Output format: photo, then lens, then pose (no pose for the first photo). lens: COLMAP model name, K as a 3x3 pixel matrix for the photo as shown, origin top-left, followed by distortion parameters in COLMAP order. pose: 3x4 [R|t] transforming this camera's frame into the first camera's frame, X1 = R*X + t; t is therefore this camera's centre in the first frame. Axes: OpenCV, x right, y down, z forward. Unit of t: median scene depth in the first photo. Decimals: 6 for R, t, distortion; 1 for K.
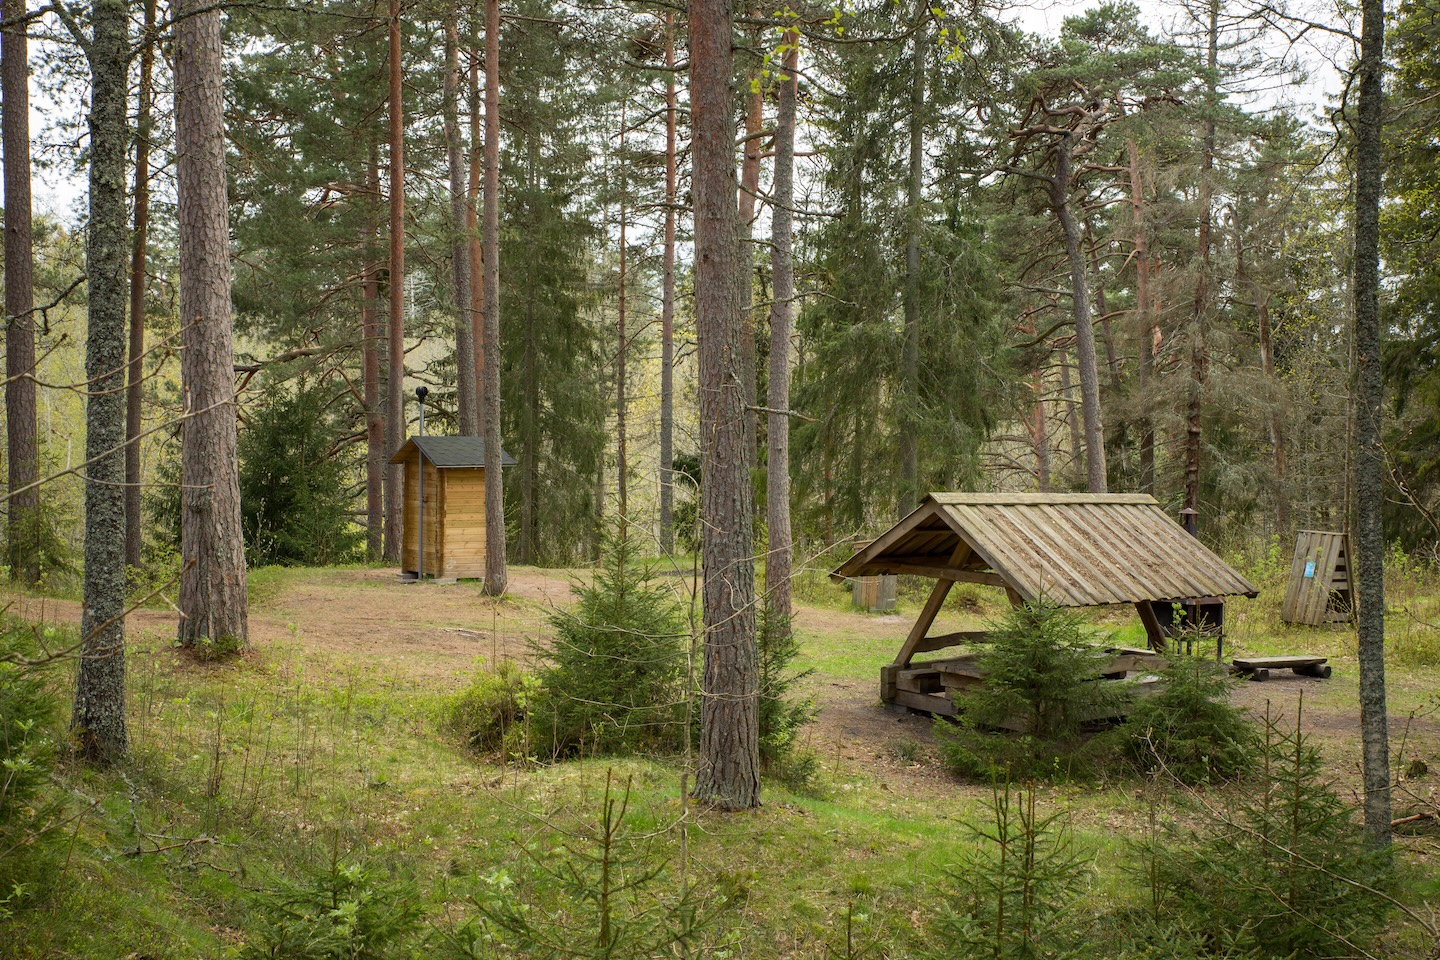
lens RADIAL K [[1726.1, 0, 719.9], [0, 1726.1, 438.9], [0, 0, 1]] dist [0.121068, 0.007393]
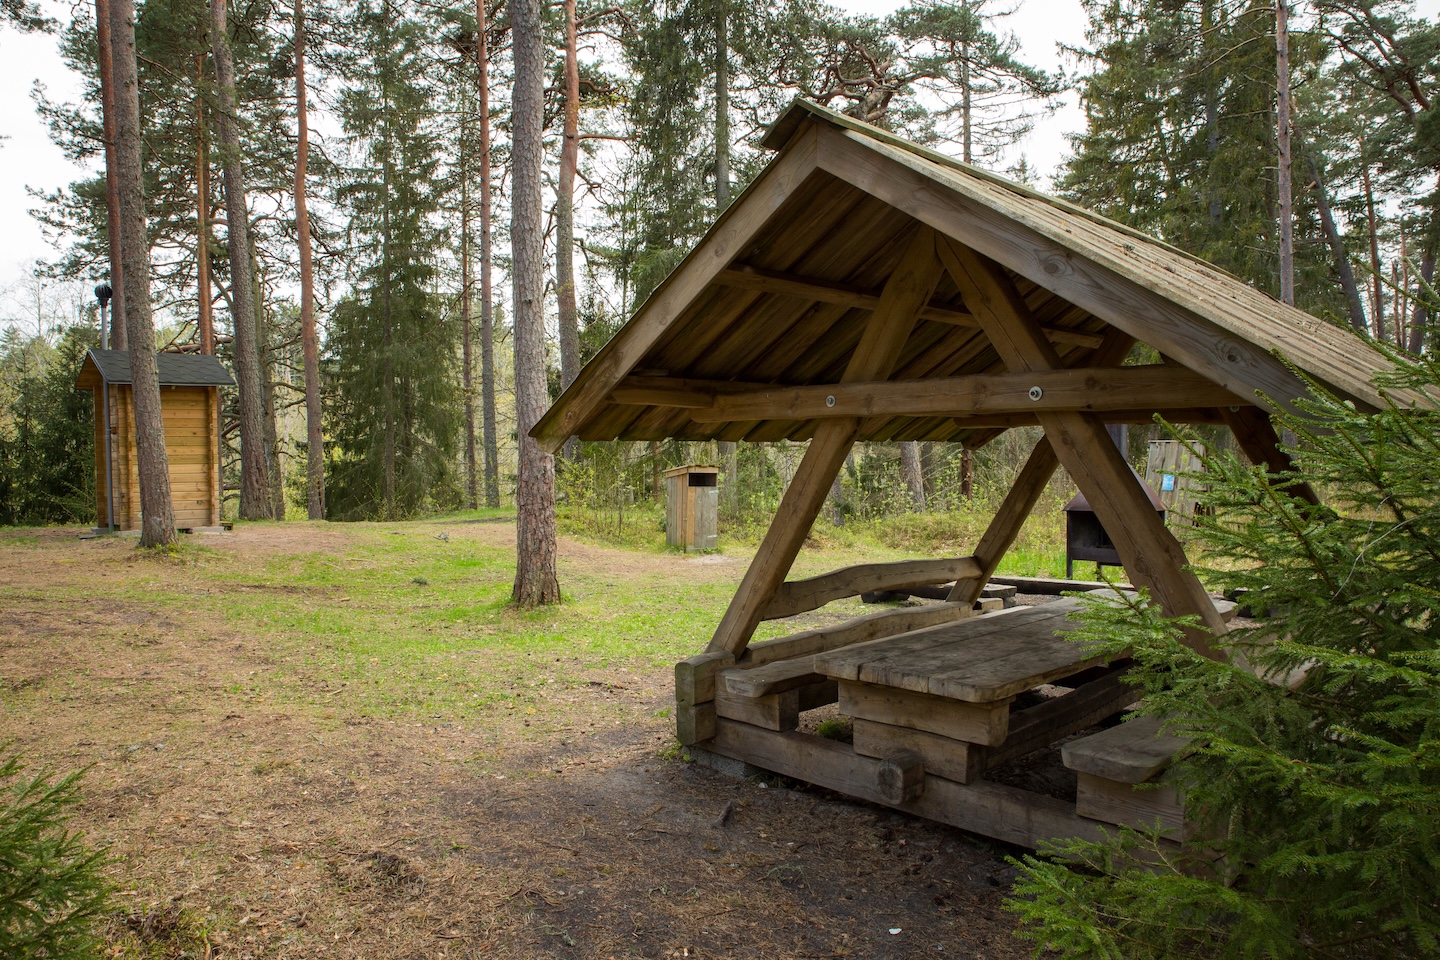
lens RADIAL K [[948.6, 0, 720.0], [0, 948.6, 480.0], [0, 0, 1]] dist [-0.000957, -0.000092]
pose [[0.994127, -0.036680, 0.101811, 0.079651], [0.035872, 0.999309, 0.009751, 0.085707], [-0.102099, -0.006042, 0.994756, 0.758177]]
